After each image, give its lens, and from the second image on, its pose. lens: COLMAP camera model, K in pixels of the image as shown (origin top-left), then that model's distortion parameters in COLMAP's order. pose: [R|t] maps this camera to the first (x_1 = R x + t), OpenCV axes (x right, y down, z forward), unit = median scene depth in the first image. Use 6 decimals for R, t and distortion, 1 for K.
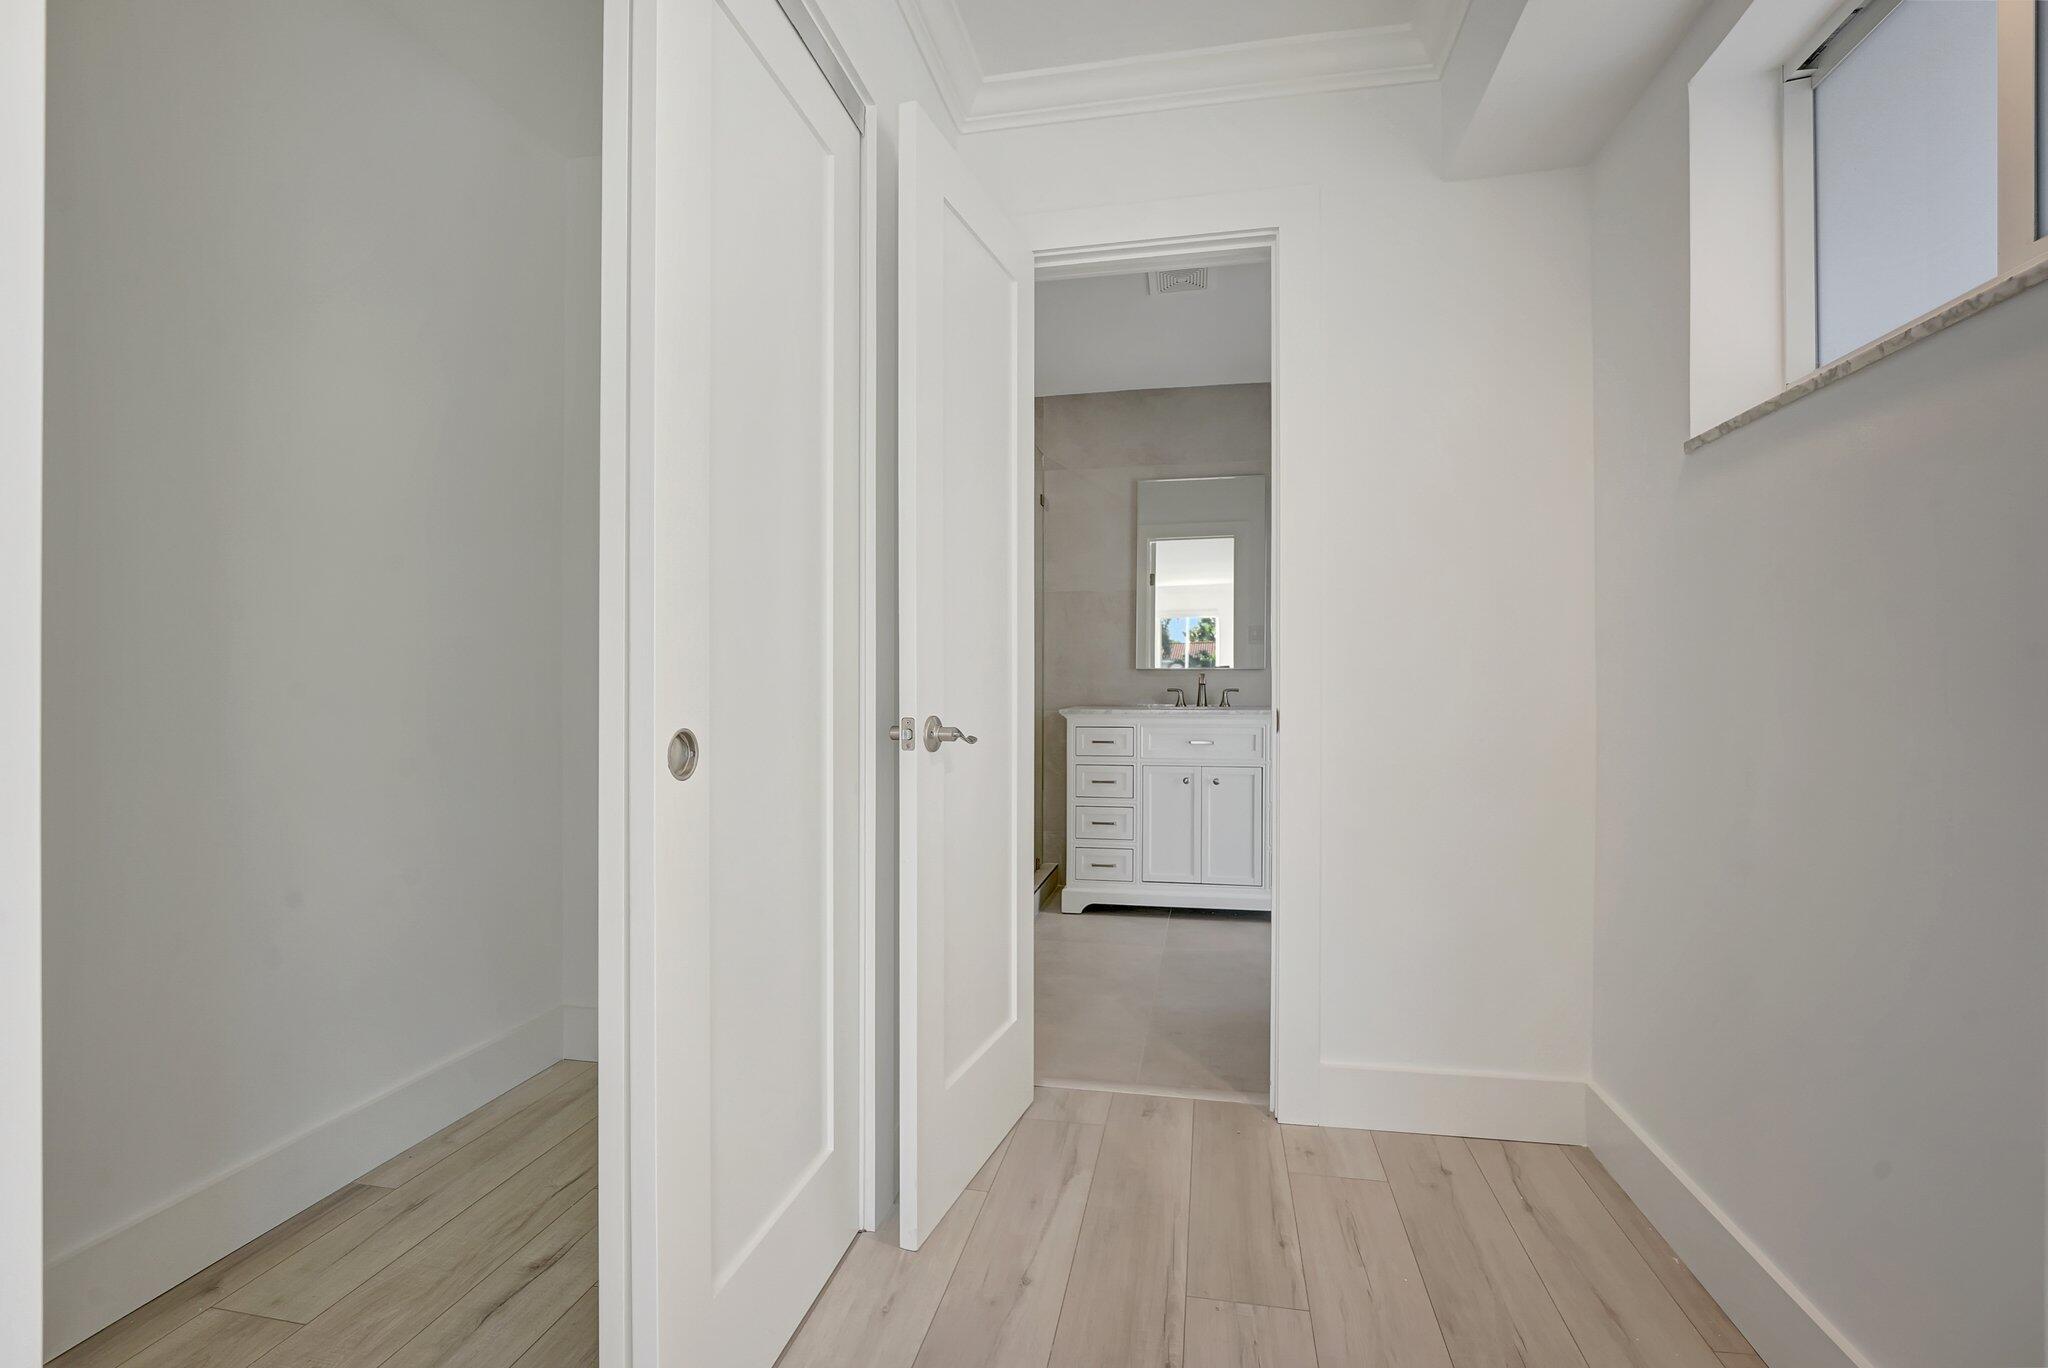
lens RADIAL K [[922.0, 0, 1024.0], [0, 922.0, 684.0], [0, 0, 1]] dist [0.000629, 0.000002]
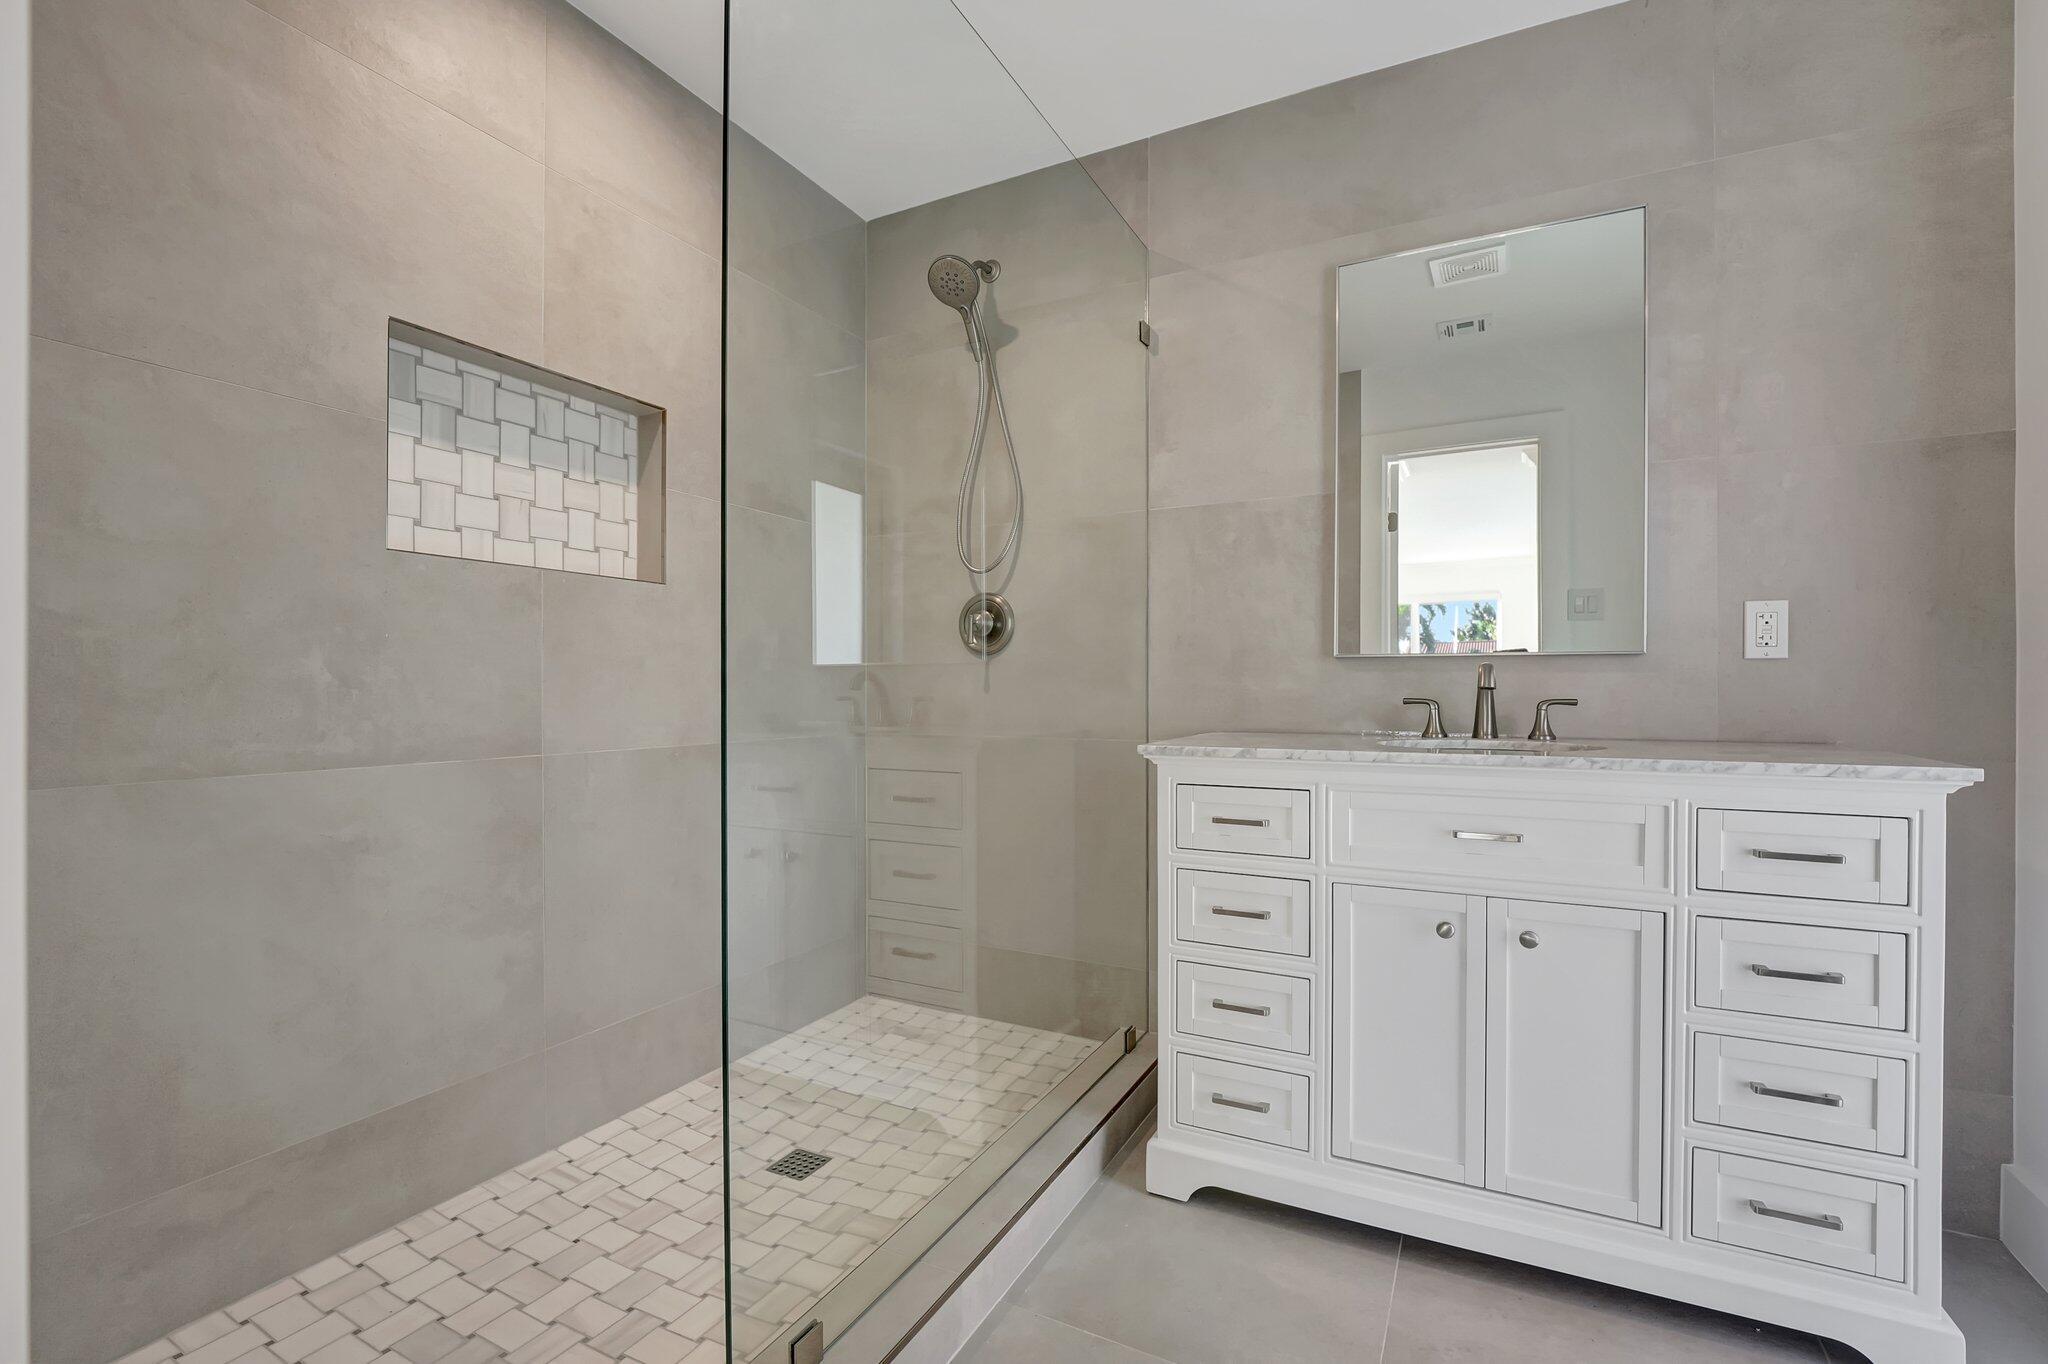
lens RADIAL K [[891.7, 0, 1024.0], [0, 891.7, 682.0], [0, 0, 1]] dist [-0.003702, -0.000096]
pose [[0.962100, 0.000266, -0.272695, 0.102387], [-0.001962, 0.999980, -0.005948, -0.000104], [0.272688, 0.006258, 0.962082, 0.560010]]
